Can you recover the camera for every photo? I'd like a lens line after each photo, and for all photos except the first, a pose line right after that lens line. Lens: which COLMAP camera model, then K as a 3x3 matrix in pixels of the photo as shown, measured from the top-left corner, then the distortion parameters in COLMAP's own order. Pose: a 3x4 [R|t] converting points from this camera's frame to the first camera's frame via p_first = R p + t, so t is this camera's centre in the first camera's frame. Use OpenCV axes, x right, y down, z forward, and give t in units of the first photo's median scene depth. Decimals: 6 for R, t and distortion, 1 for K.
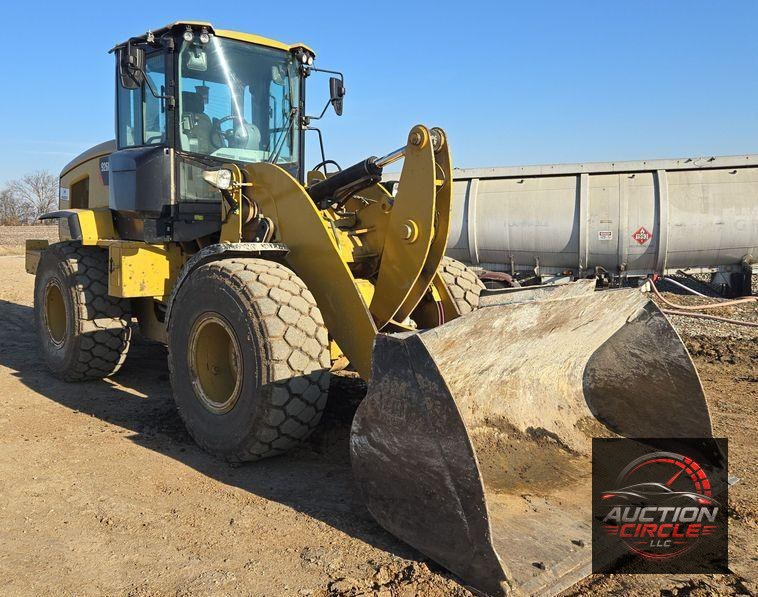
lens RADIAL K [[689.4, 0, 366.9], [0, 689.4, 294.7], [0, 0, 1]] dist [0.070709, -0.003594]
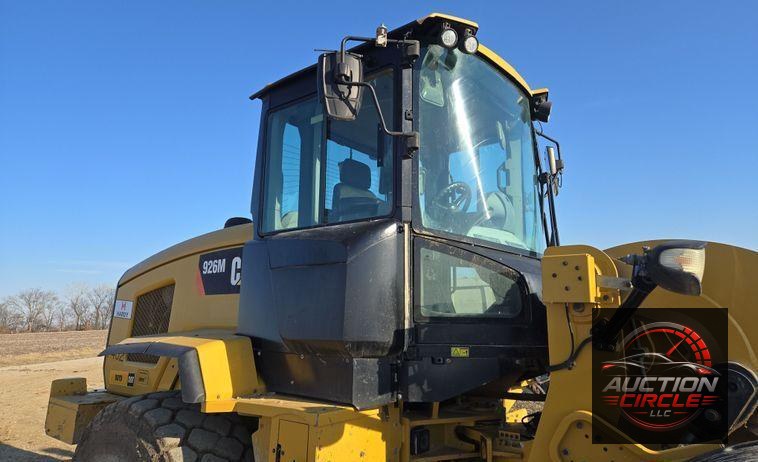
lens RADIAL K [[496.0, 0, 379.0], [0, 496.0, 231.0], [0, 0, 1]] dist [0.059575, -0.000790]
pose [[0.987011, 0.009929, 0.160346, -0.351677], [0.035130, 0.960594, -0.275725, -0.095010], [-0.156765, 0.277777, 0.947768, 0.614734]]
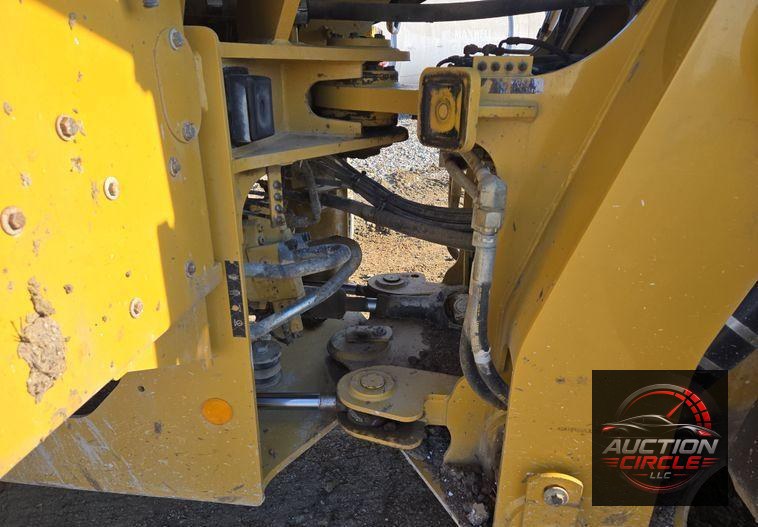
lens RADIAL K [[509.9, 0, 381.9], [0, 509.9, 284.1], [0, 0, 1]] dist [0.081567, -0.062796]
pose [[0.756616, -0.271695, 0.594738, -0.323023], [0.081745, 0.941751, 0.326226, -0.042331], [-0.648729, -0.198211, 0.734754, 0.893838]]
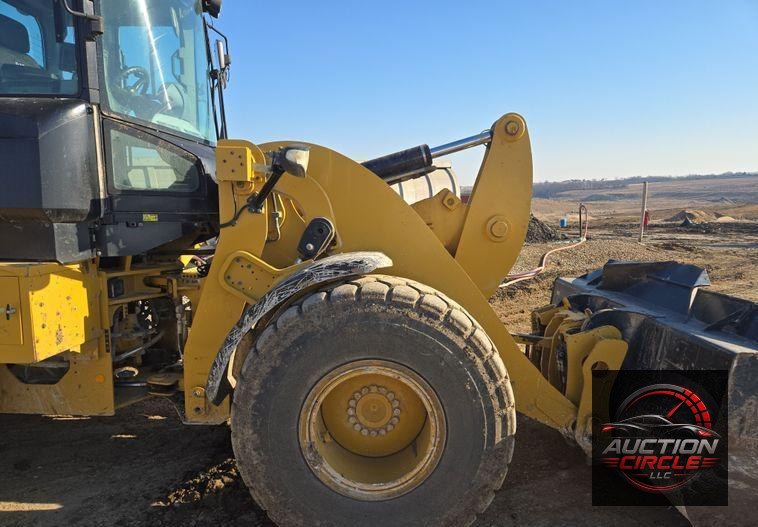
lens RADIAL K [[506.9, 0, 375.0], [0, 506.9, 286.2], [0, 0, 1]] dist [0.077891, -0.067274]
pose [[0.706557, -0.126744, 0.696214, -0.428038], [0.084912, 0.991907, 0.094400, -0.072442], [-0.702544, -0.007583, 0.711600, 0.485169]]
